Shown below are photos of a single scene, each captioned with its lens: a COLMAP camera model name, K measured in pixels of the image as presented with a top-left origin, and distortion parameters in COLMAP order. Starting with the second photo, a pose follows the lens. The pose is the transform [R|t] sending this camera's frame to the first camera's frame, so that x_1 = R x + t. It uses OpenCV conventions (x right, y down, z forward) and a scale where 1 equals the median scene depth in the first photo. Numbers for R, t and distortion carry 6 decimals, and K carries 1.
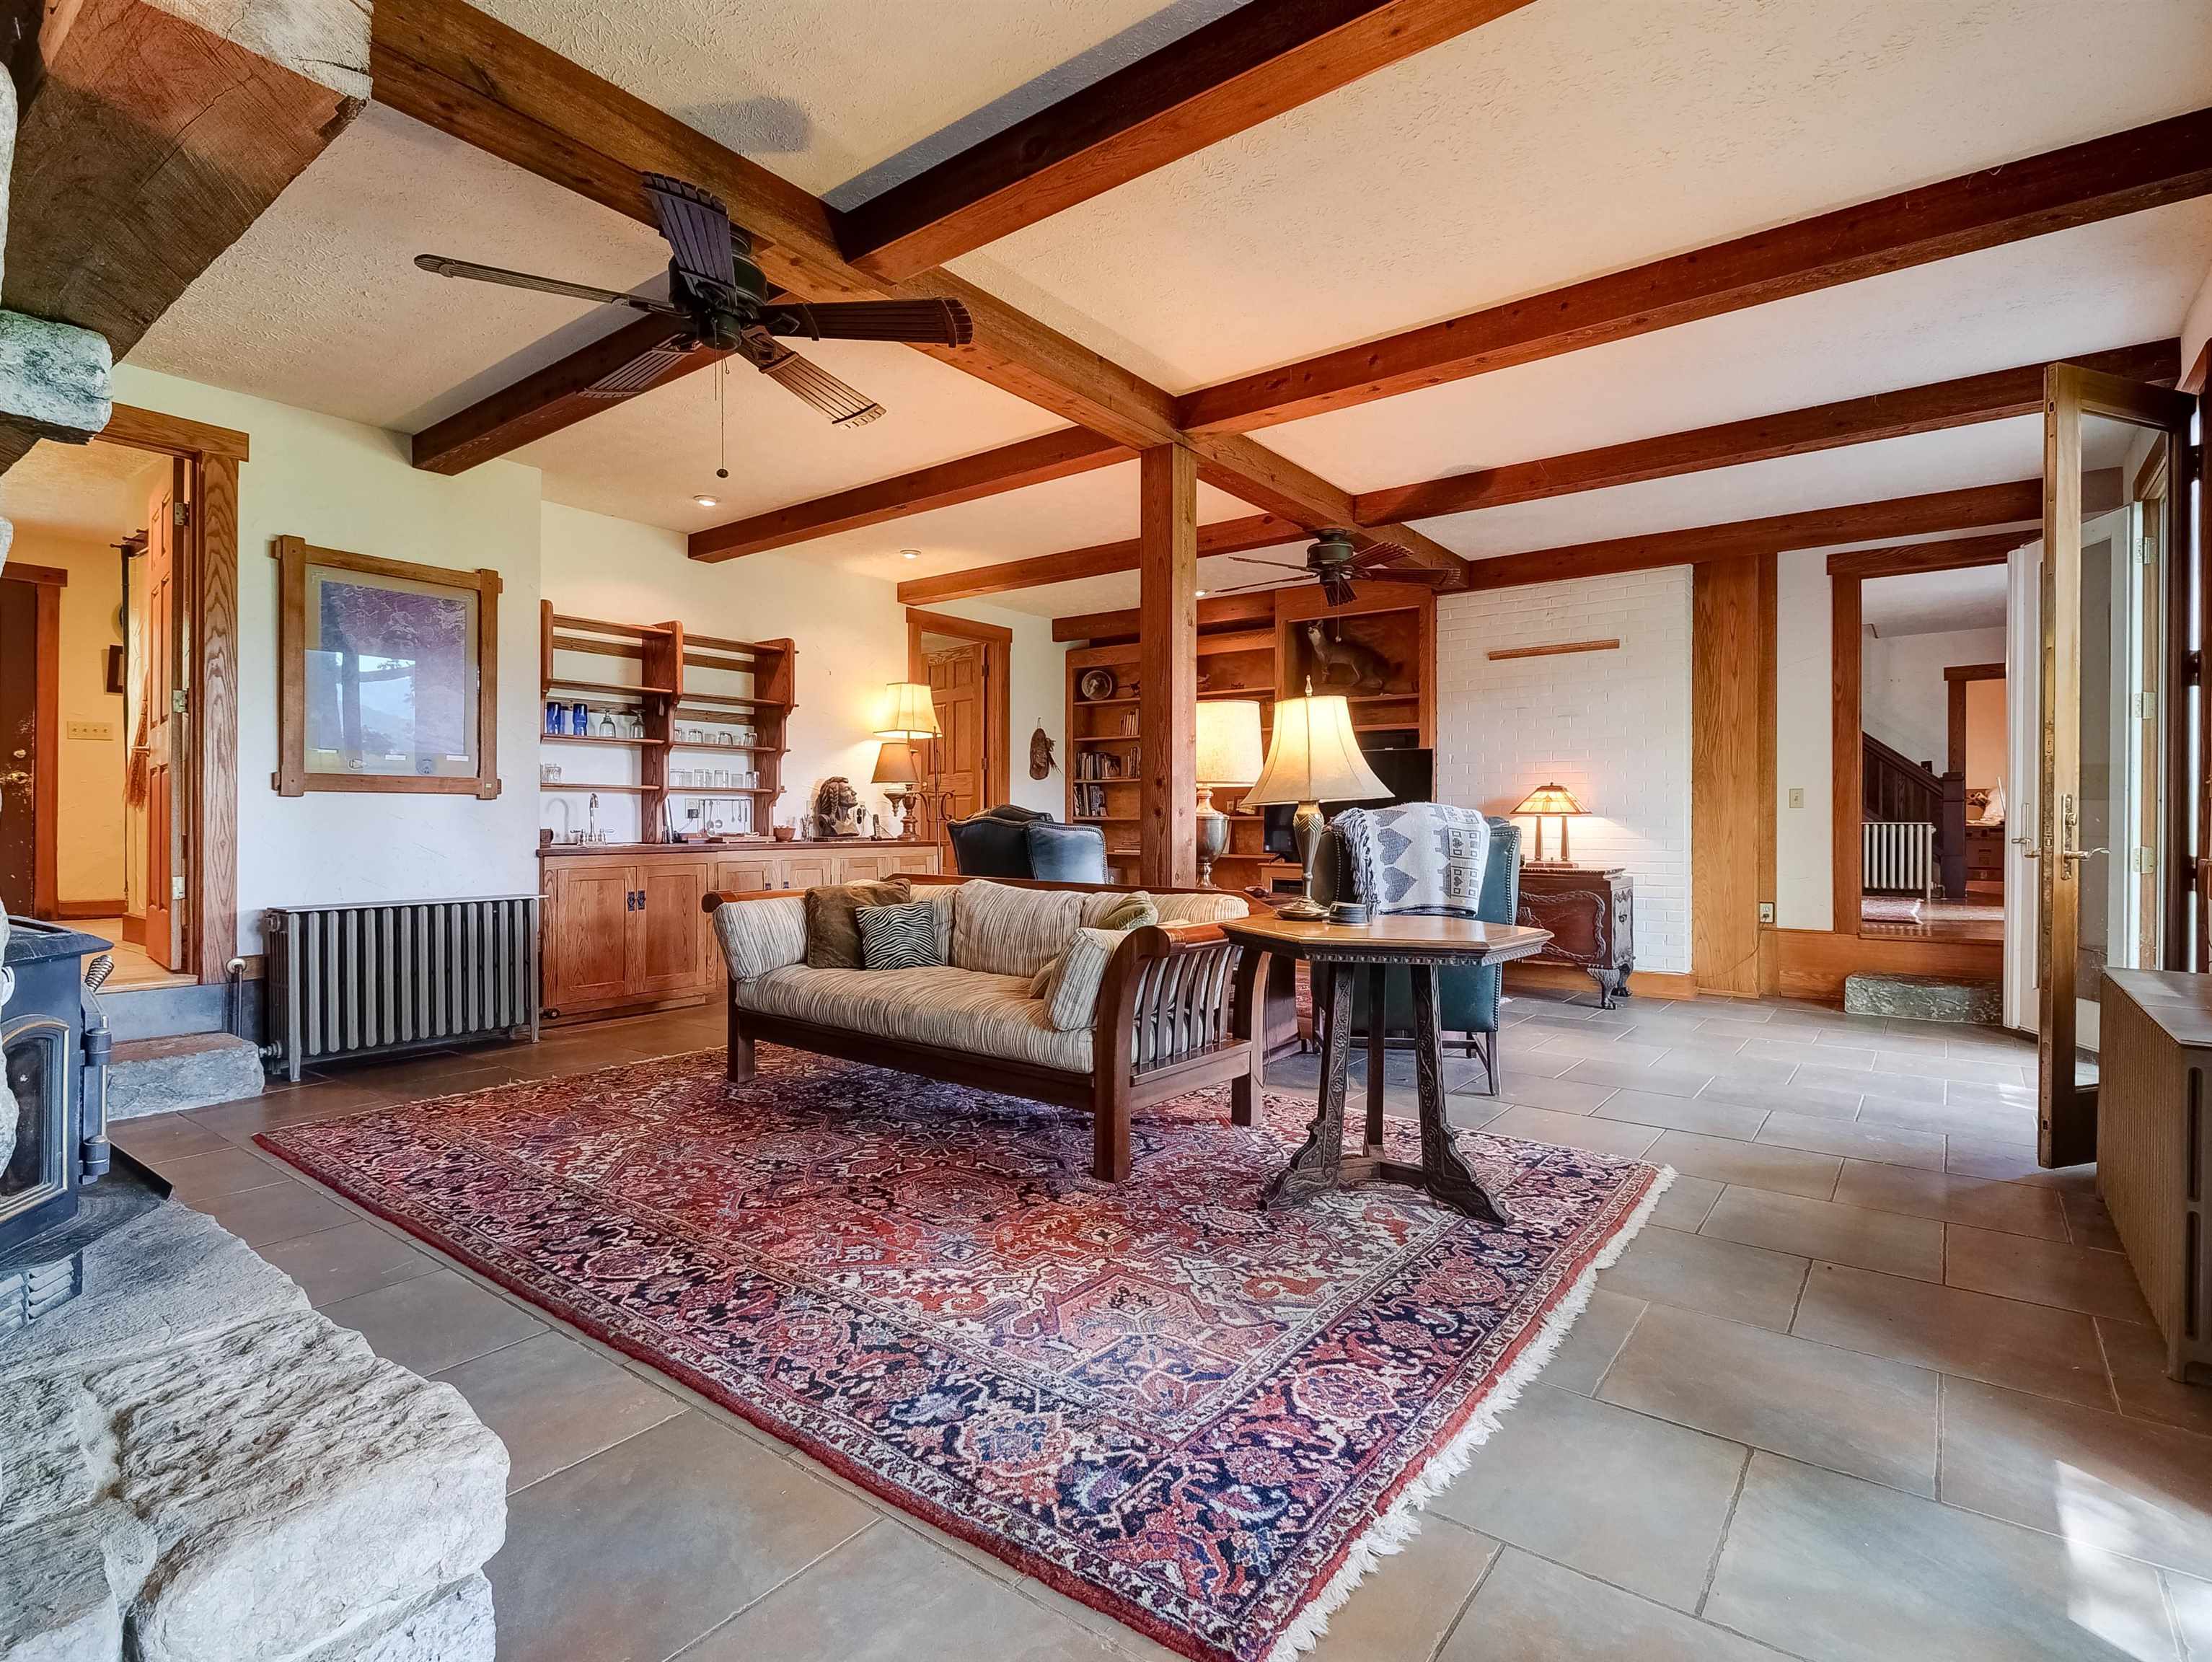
lens RADIAL K [[1100.1, 0, 1105.8], [0, 1100.1, 827.3], [0, 0, 1]] dist [0.001677, 0.000036]
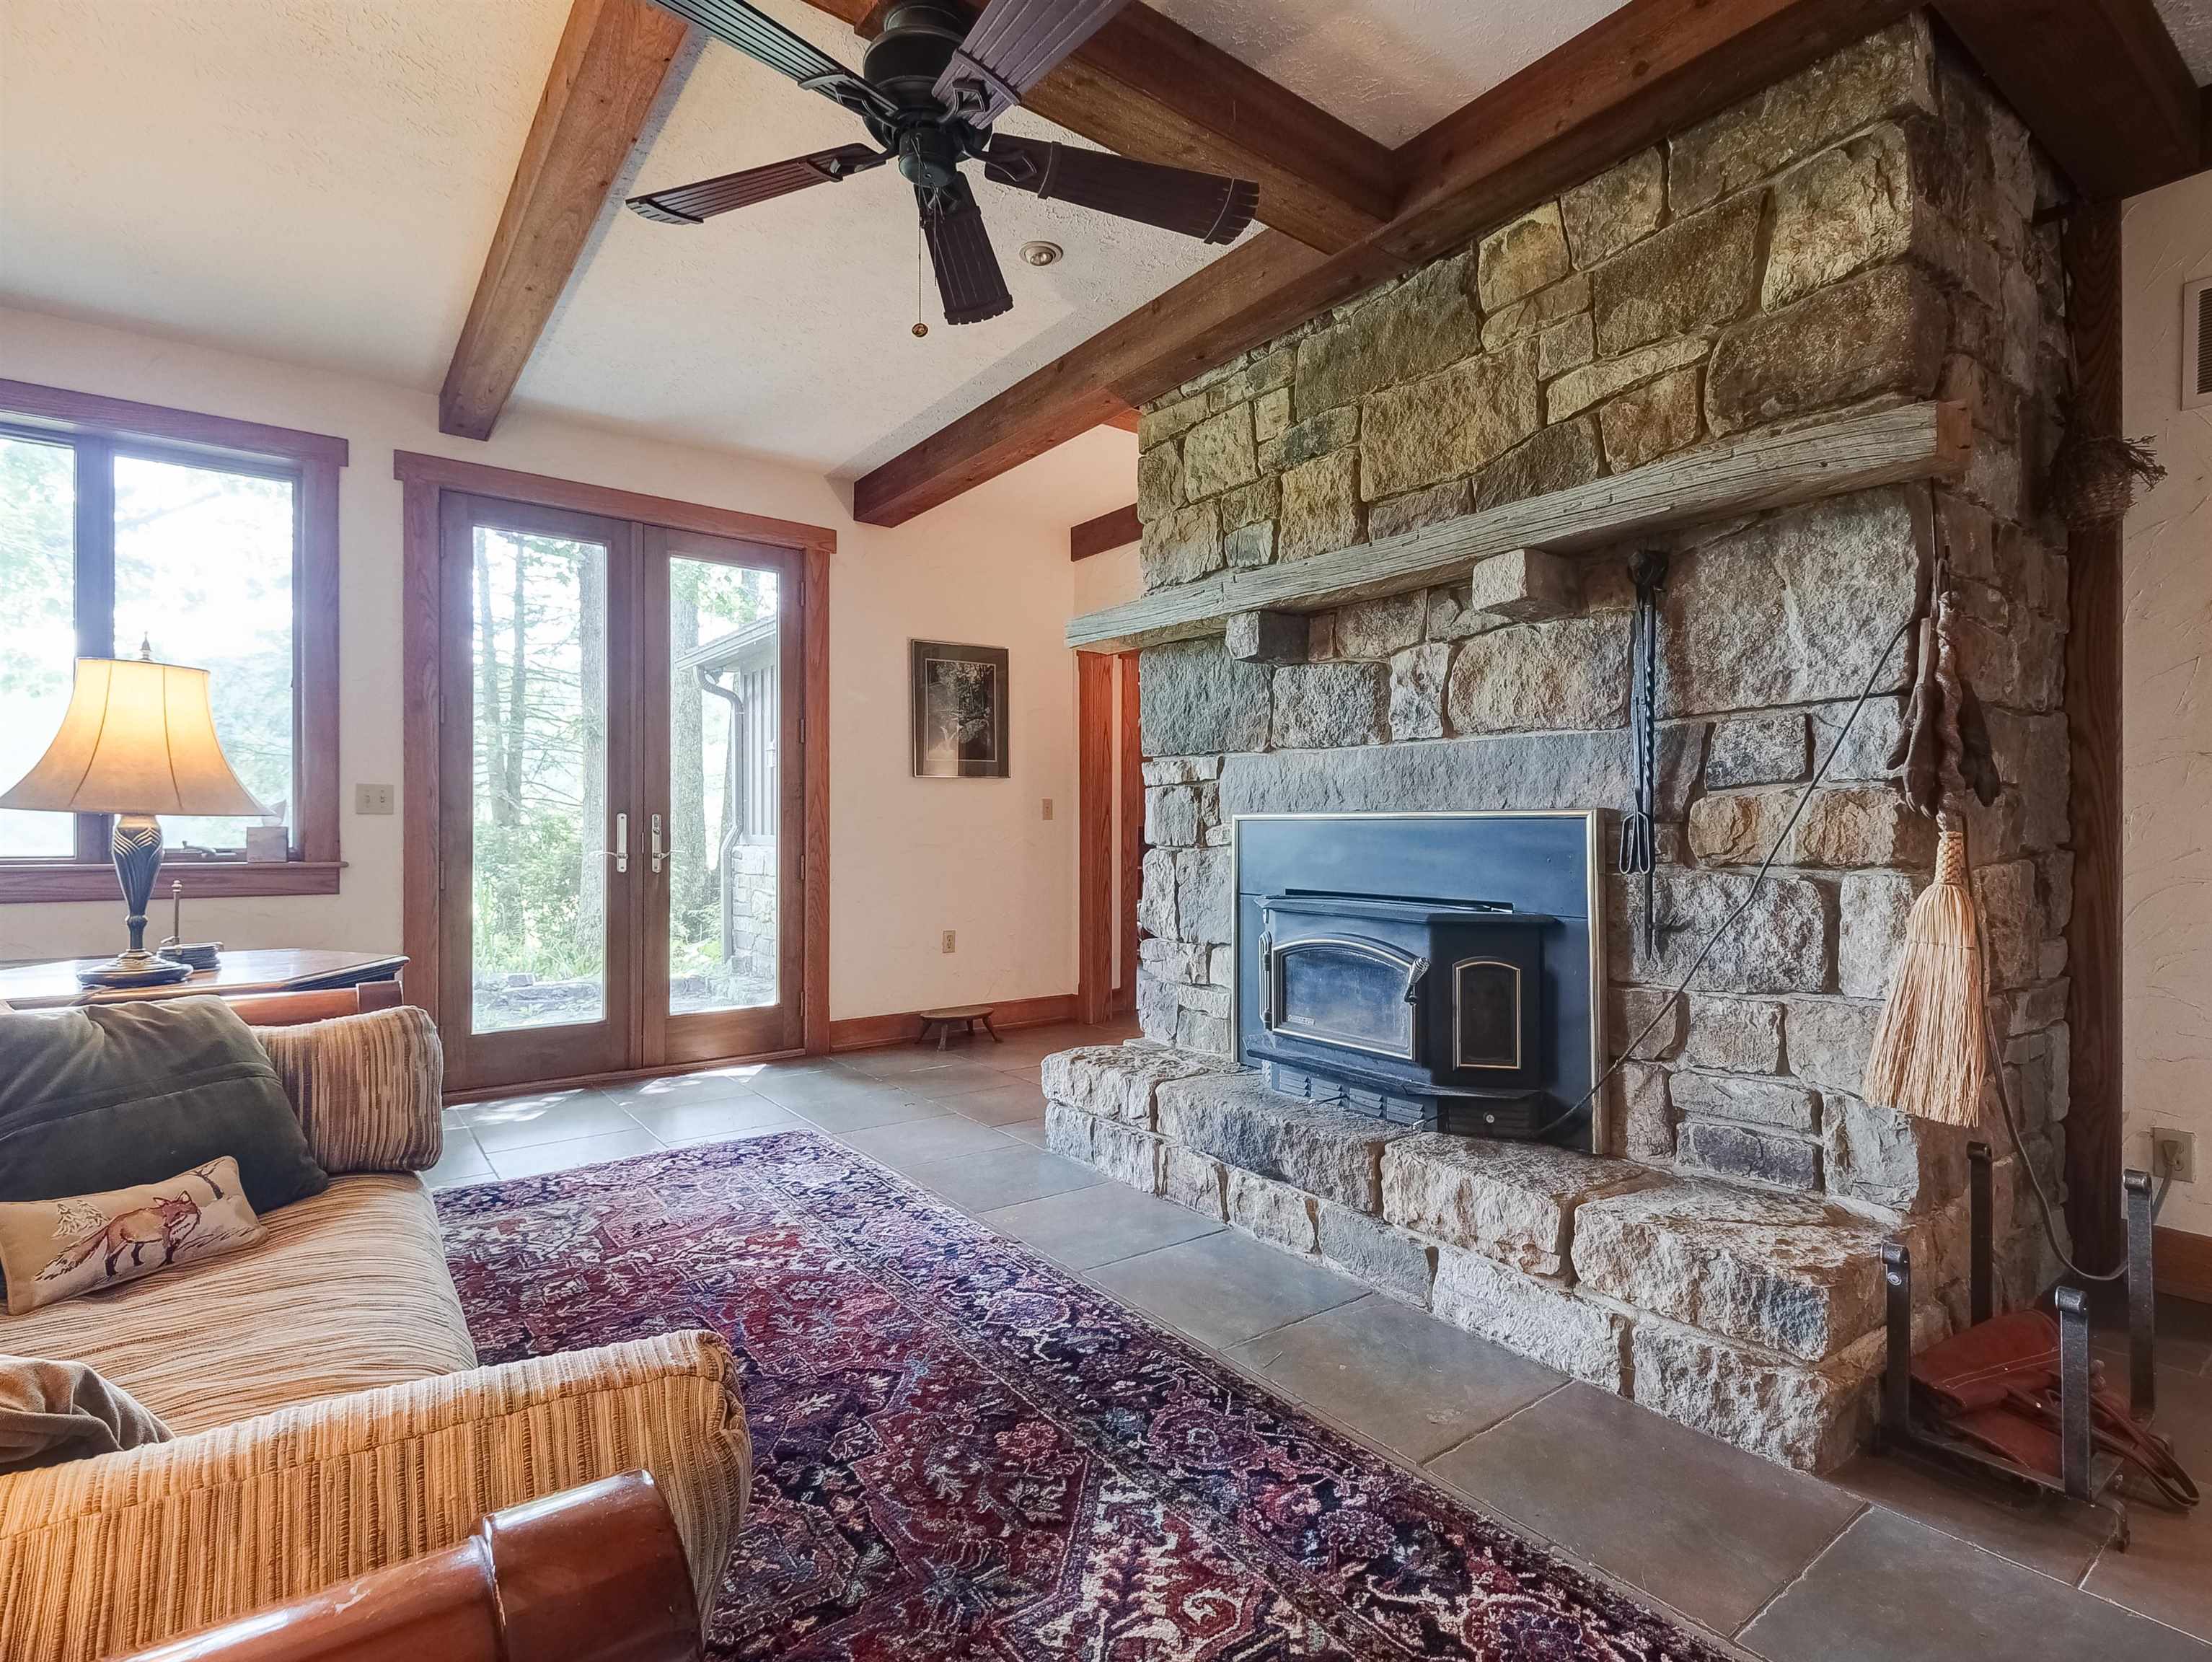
lens RADIAL K [[1100.1, 0, 1105.9], [0, 1100.1, 829.5], [0, 0, 1]] dist [0.001677, 0.000036]
pose [[-0.962559, -0.008336, 0.270943, -0.757182], [-0.006727, 0.999954, 0.006867, -0.034492], [-0.270988, 0.004787, -0.962571, 1.906346]]
